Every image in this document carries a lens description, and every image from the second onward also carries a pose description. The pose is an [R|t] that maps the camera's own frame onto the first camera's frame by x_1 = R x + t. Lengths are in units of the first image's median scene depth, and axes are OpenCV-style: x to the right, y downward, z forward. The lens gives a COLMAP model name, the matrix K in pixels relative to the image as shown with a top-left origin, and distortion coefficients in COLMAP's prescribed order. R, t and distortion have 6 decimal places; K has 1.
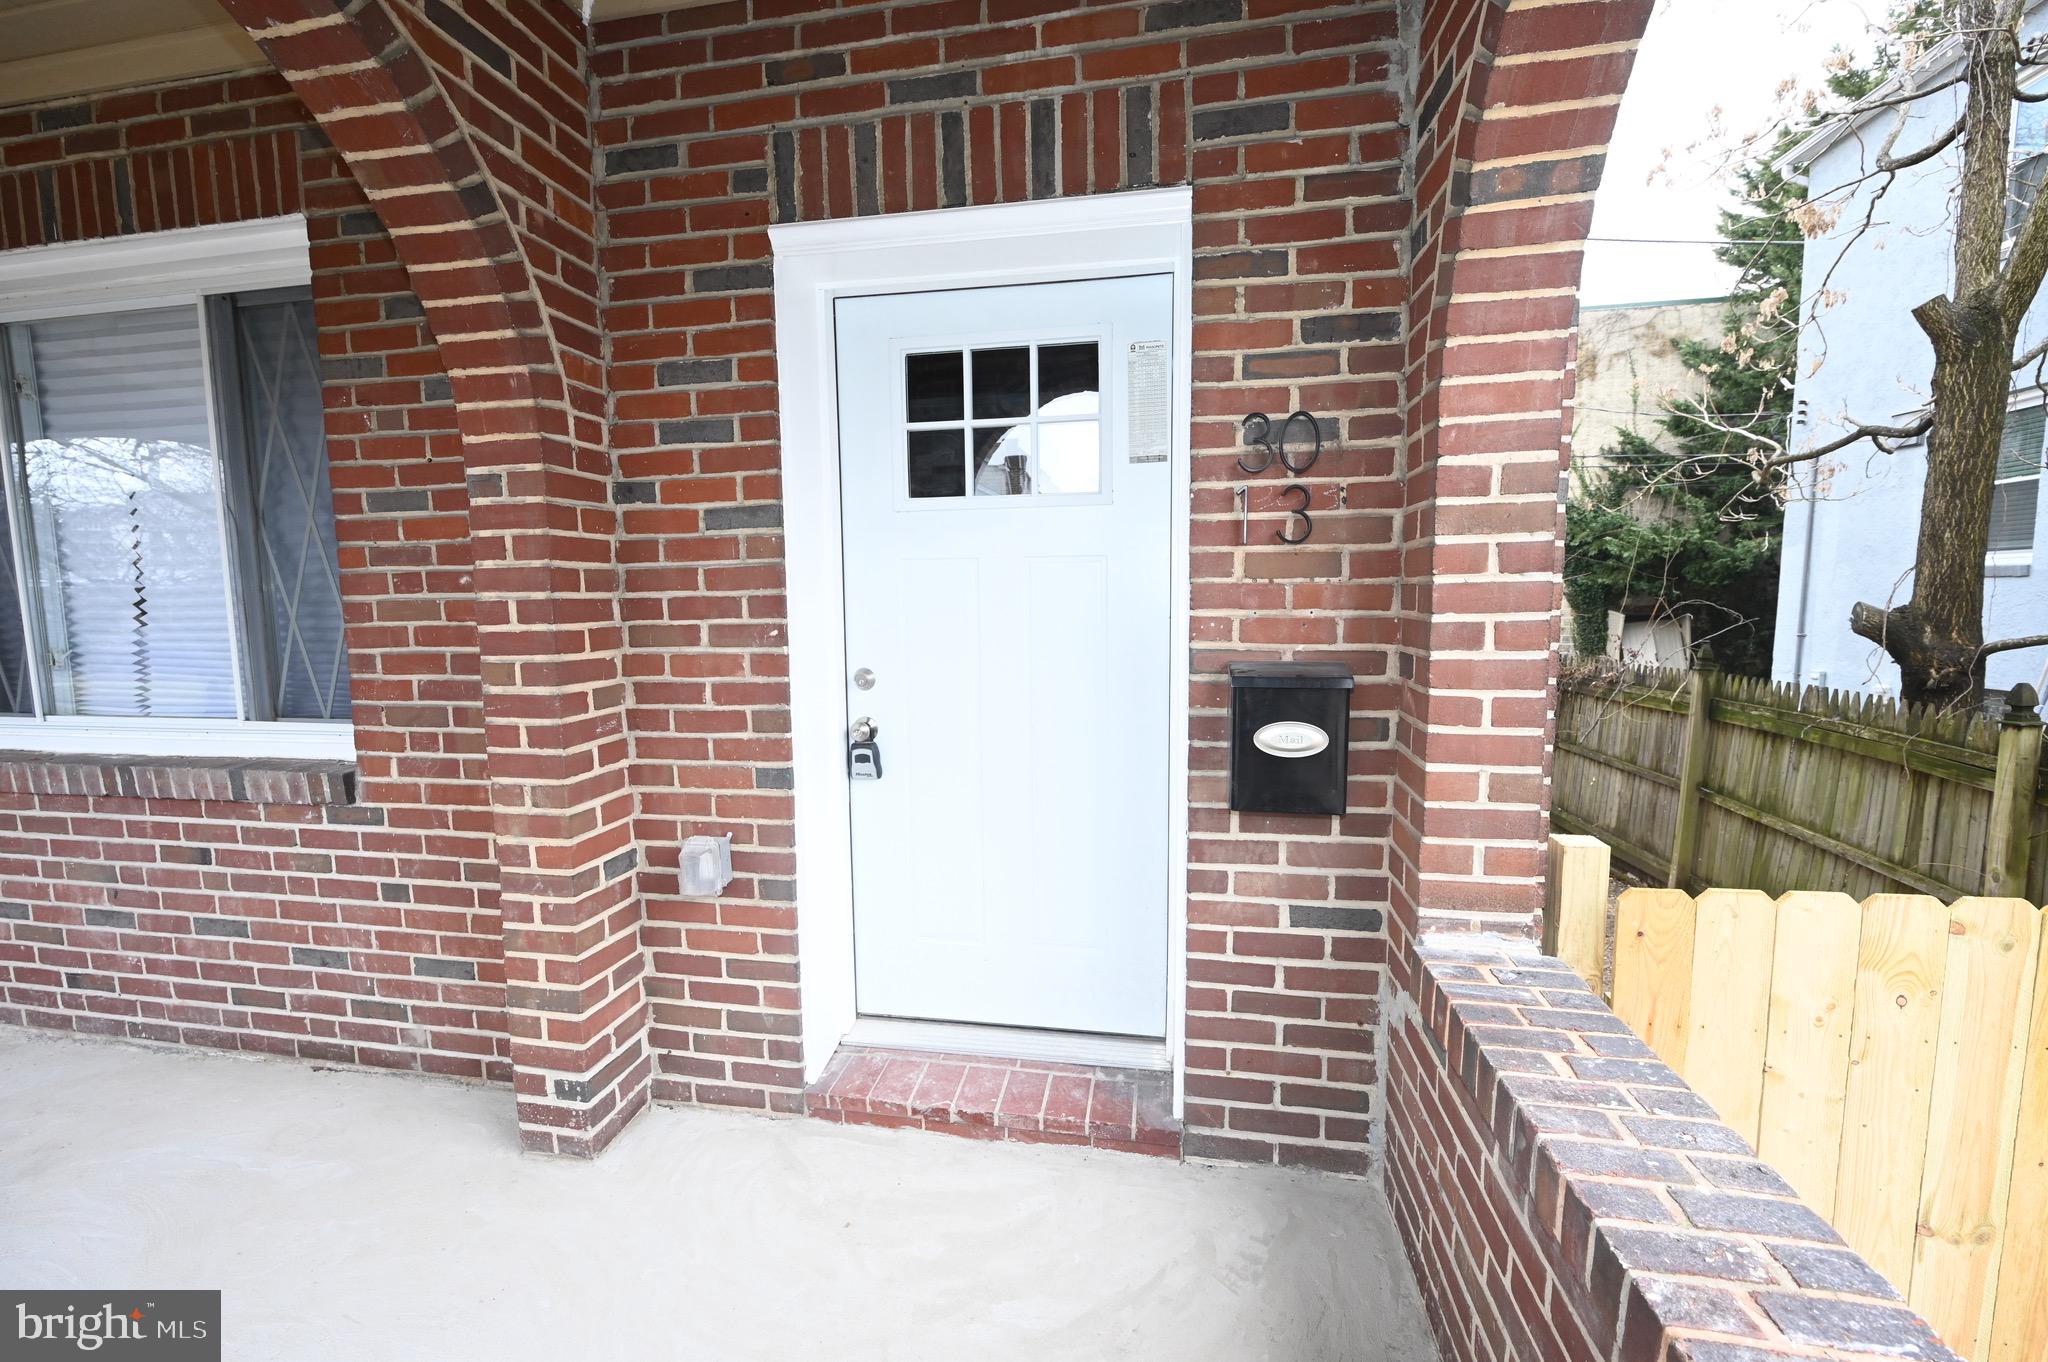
lens RADIAL K [[807.6, 0, 1025.3], [0, 807.6, 680.6], [0, 0, 1]] dist [-0.000617, -0.000032]
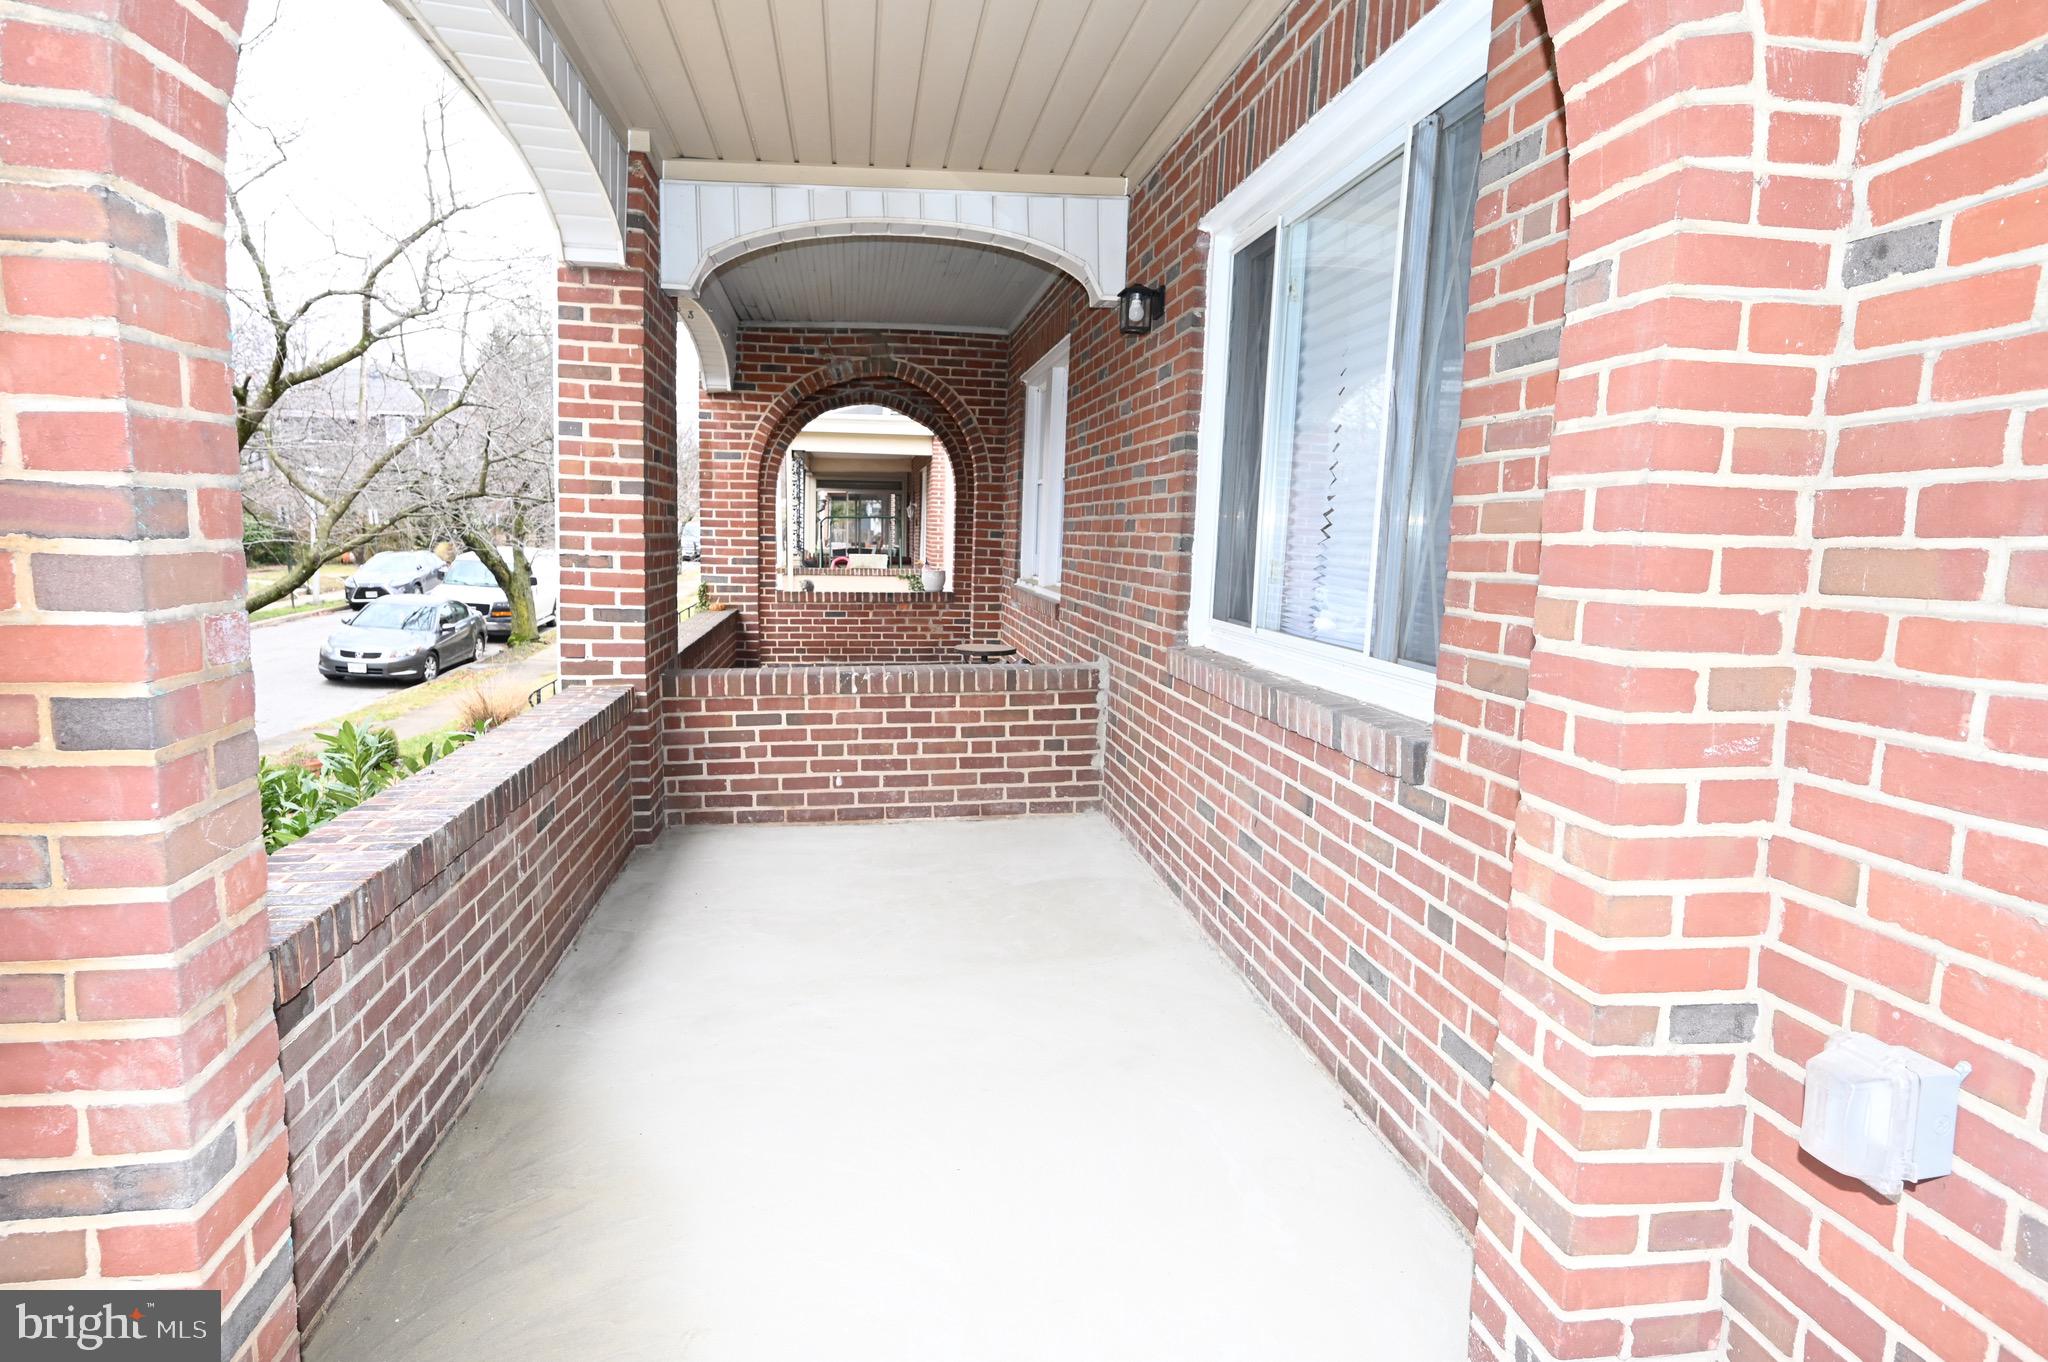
lens RADIAL K [[1129.2, 0, 1013.4], [0, 1129.2, 679.1], [0, 0, 1]] dist [-0.000599, -0.000590]
pose [[0.317465, 0.141600, -0.937638, -0.012146], [-0.133363, 0.985628, 0.103693, 0.002193], [0.938845, 0.092127, 0.331786, 0.338753]]
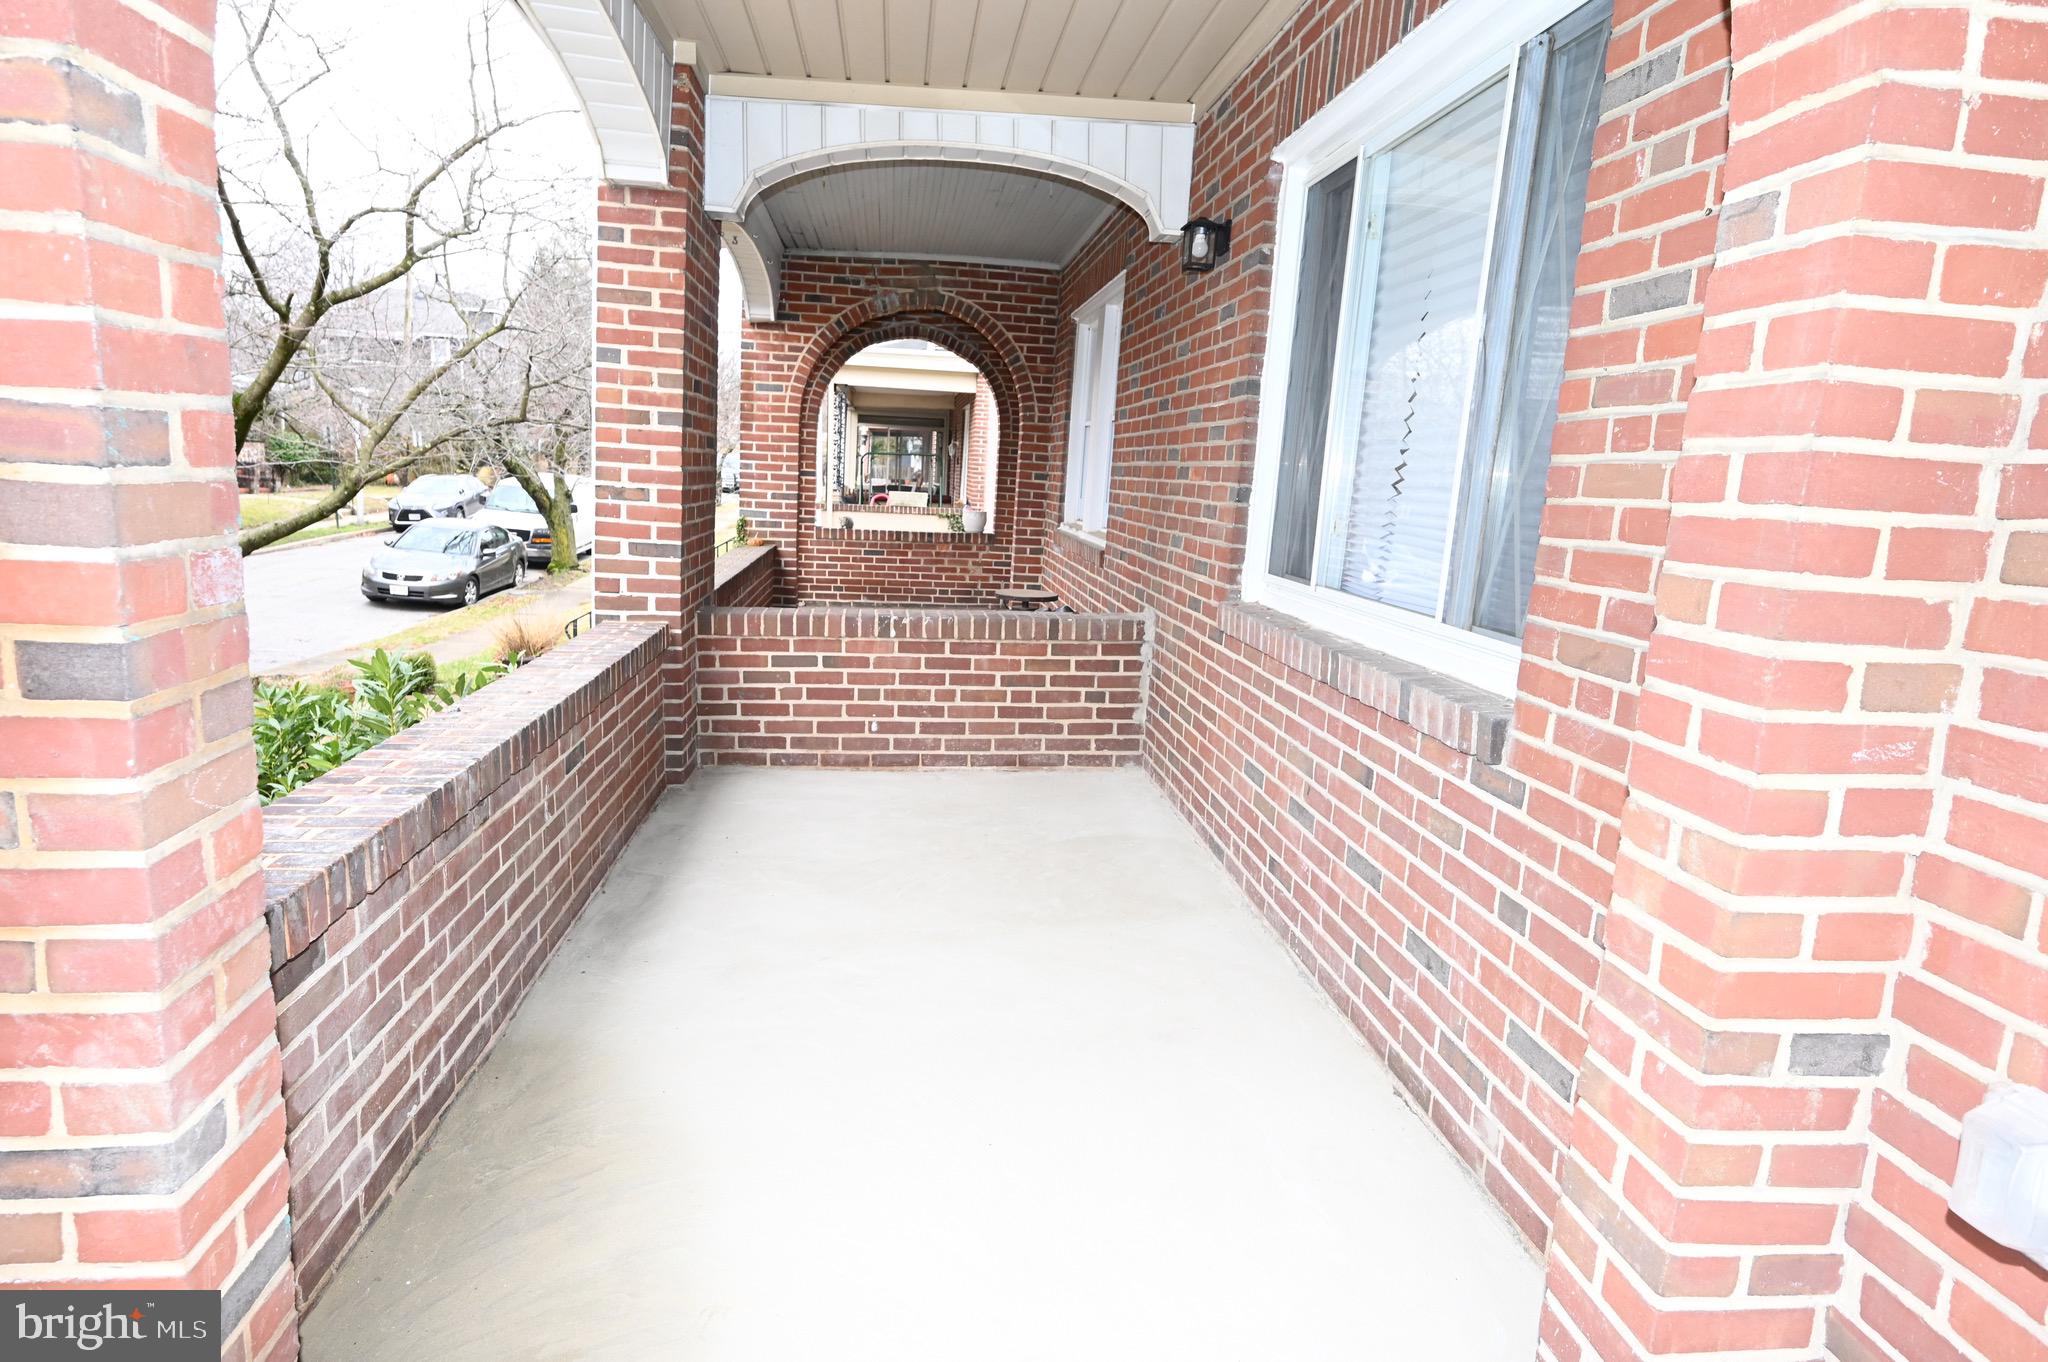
lens RADIAL K [[1128.6, 0, 1018.7], [0, 1128.6, 669.8], [0, 0, 1]] dist [-0.000786, -0.000749]
pose [[0.287739, 0.192619, -0.938139, -0.081416], [-0.162894, 0.975136, 0.150253, -0.002821], [0.943754, 0.109584, 0.311961, 0.344244]]
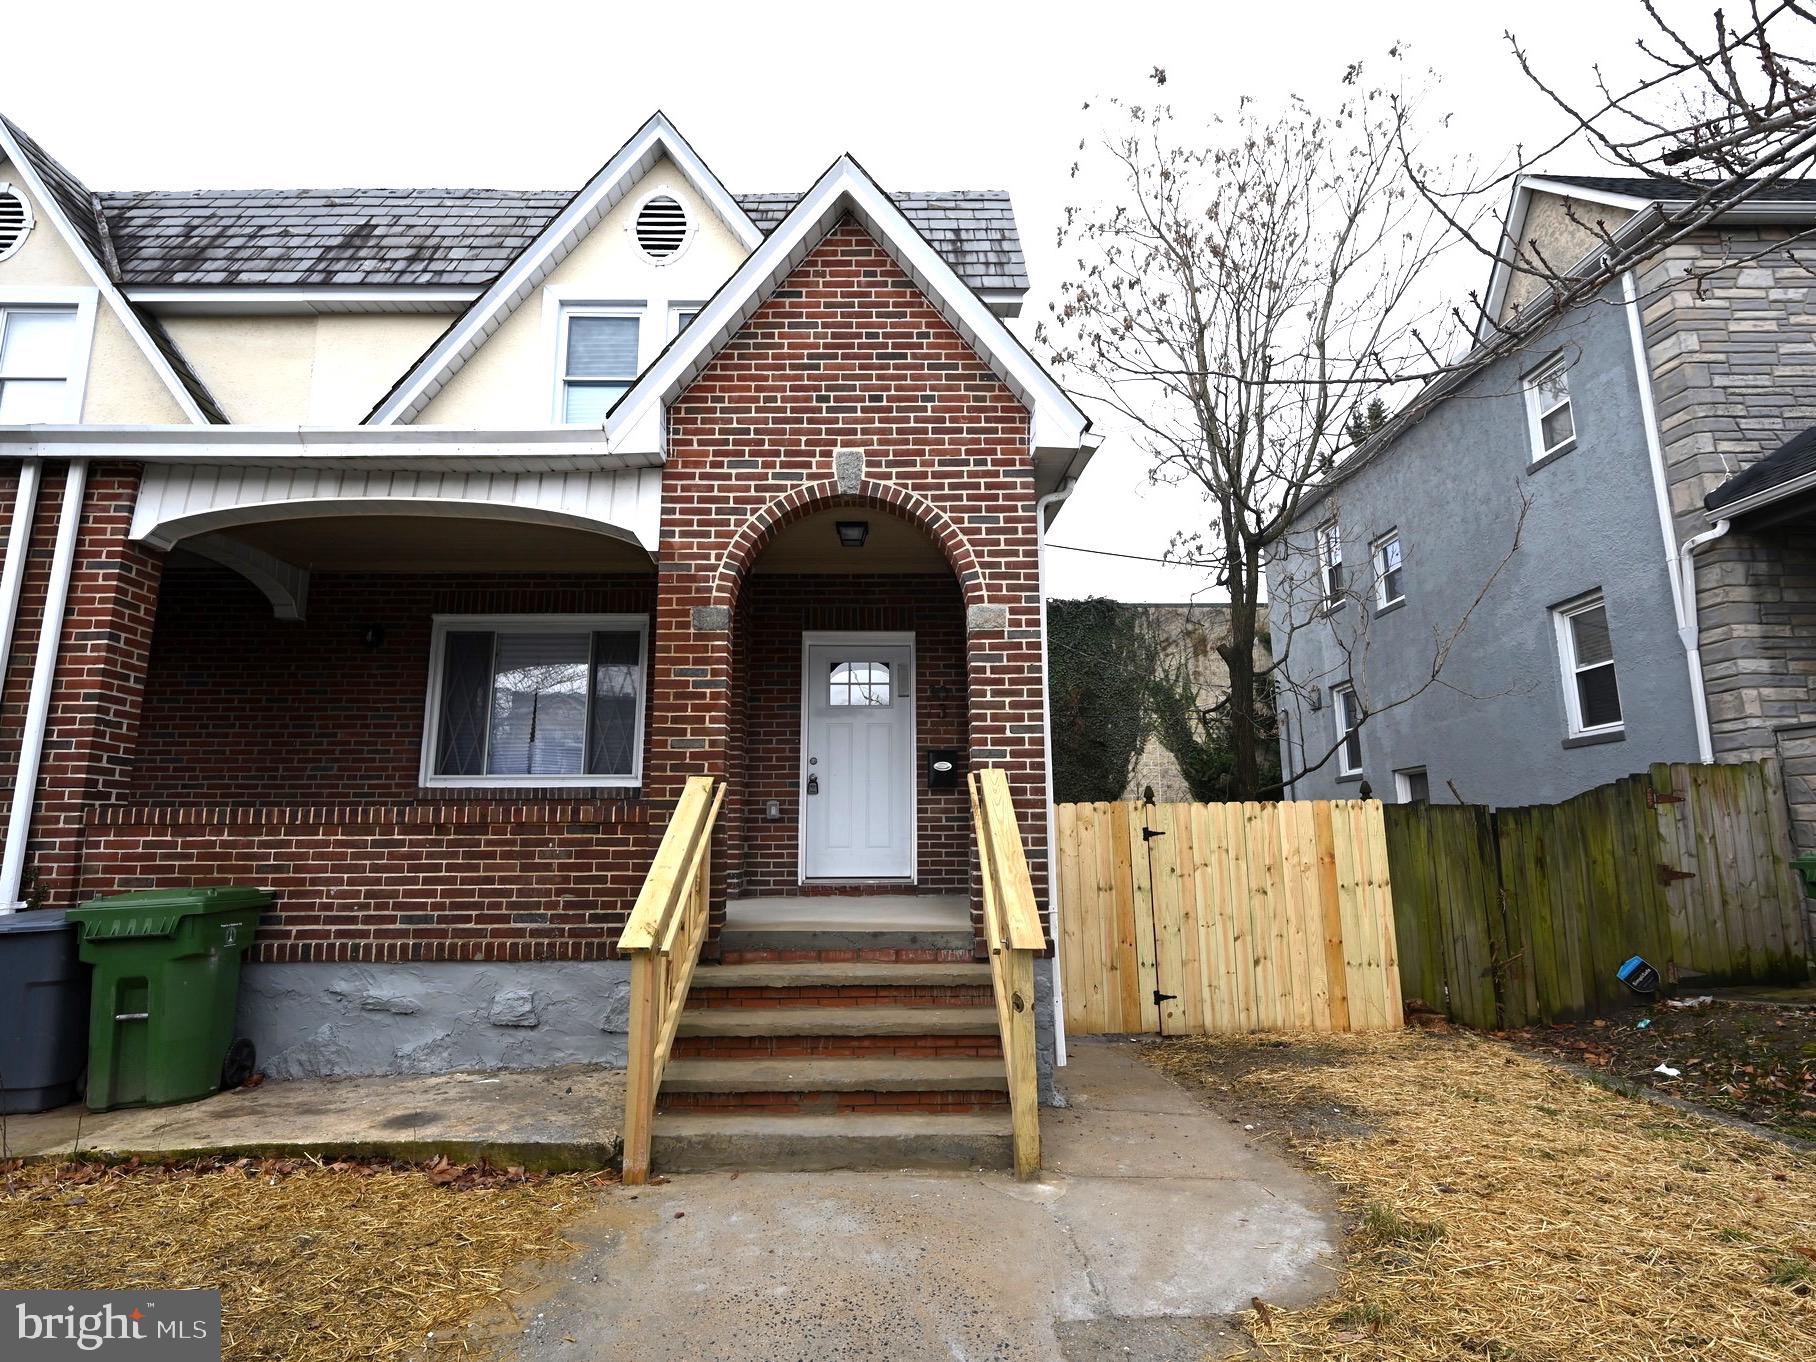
lens RADIAL K [[947.5, 0, 908.0], [0, 947.5, 681.0], [0, 0, 1]] dist [-0.003633, -0.000632]
pose [[0.979816, 0.043104, 0.195197, -0.616797], [0.014332, 0.958815, -0.283671, 0.803446], [-0.199385, 0.280743, 0.938844, -2.791120]]
